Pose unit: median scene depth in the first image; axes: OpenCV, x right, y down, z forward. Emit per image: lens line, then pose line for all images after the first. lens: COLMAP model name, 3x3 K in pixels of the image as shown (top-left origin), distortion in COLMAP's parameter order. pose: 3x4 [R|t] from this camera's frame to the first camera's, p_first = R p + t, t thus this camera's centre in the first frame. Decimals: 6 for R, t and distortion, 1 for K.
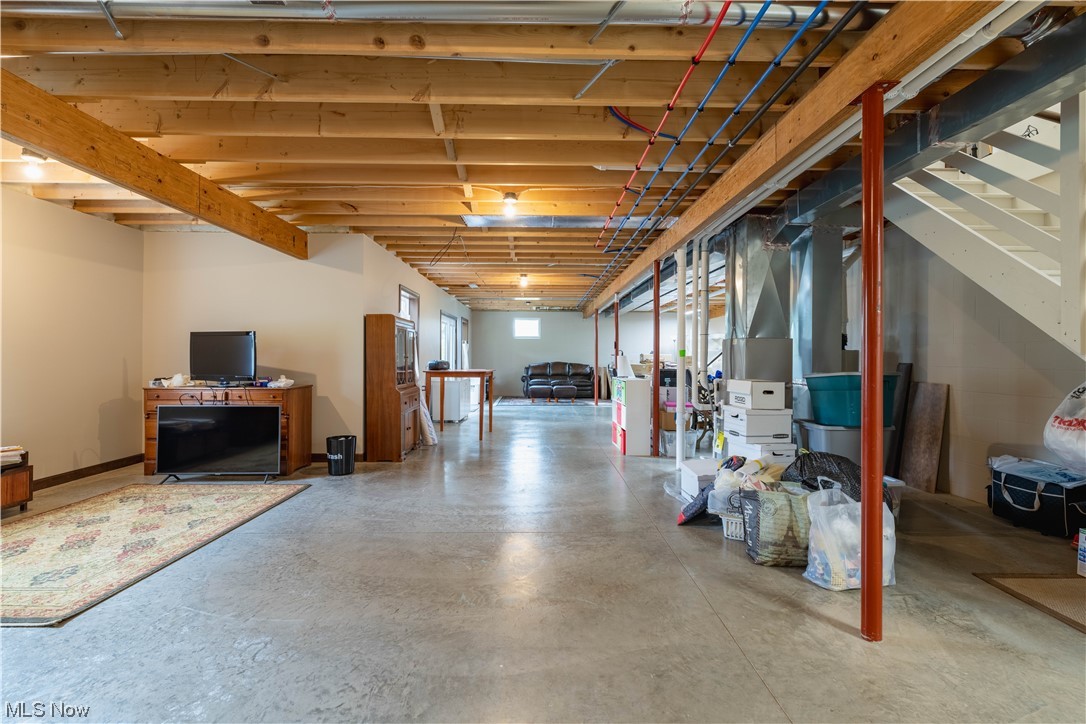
lens RADIAL K [[470.1, 0, 545.5], [0, 470.1, 356.3], [0, 0, 1]] dist [0.003076, -0.000145]
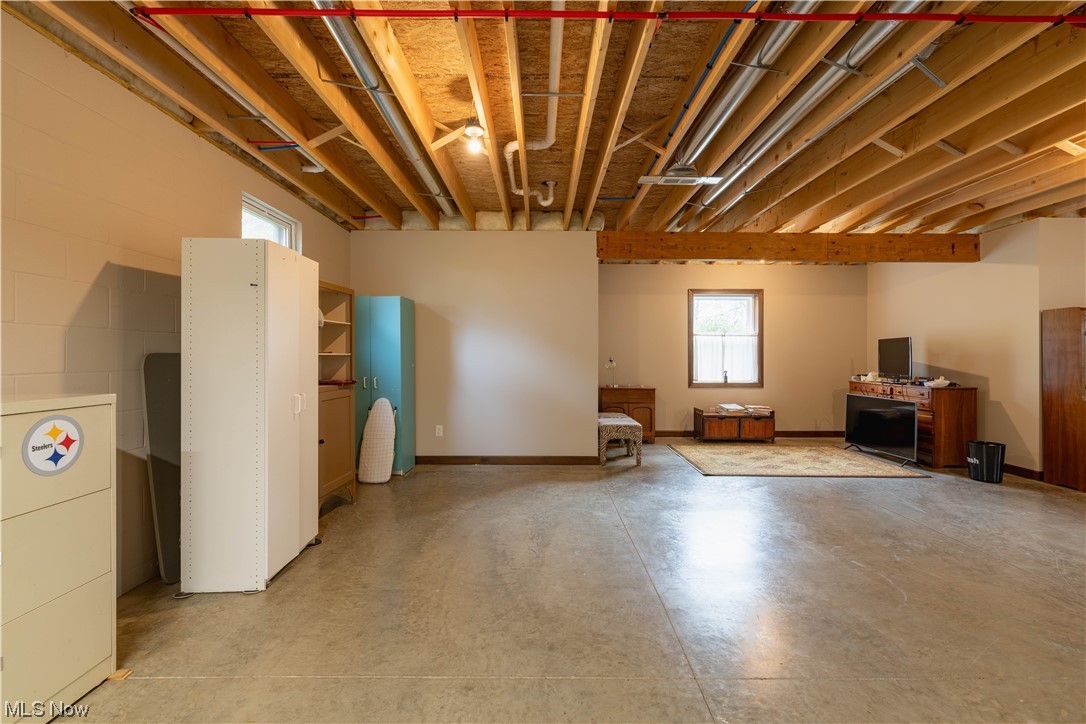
lens RADIAL K [[470.1, 0, 546.6], [0, 470.1, 359.7], [0, 0, 1]] dist [0.003076, -0.000145]
pose [[-0.006128, 0.003275, -0.999976, 0.548797], [-0.002675, 0.999991, 0.003292, 0.001696], [0.999978, 0.002695, -0.006119, 0.109794]]
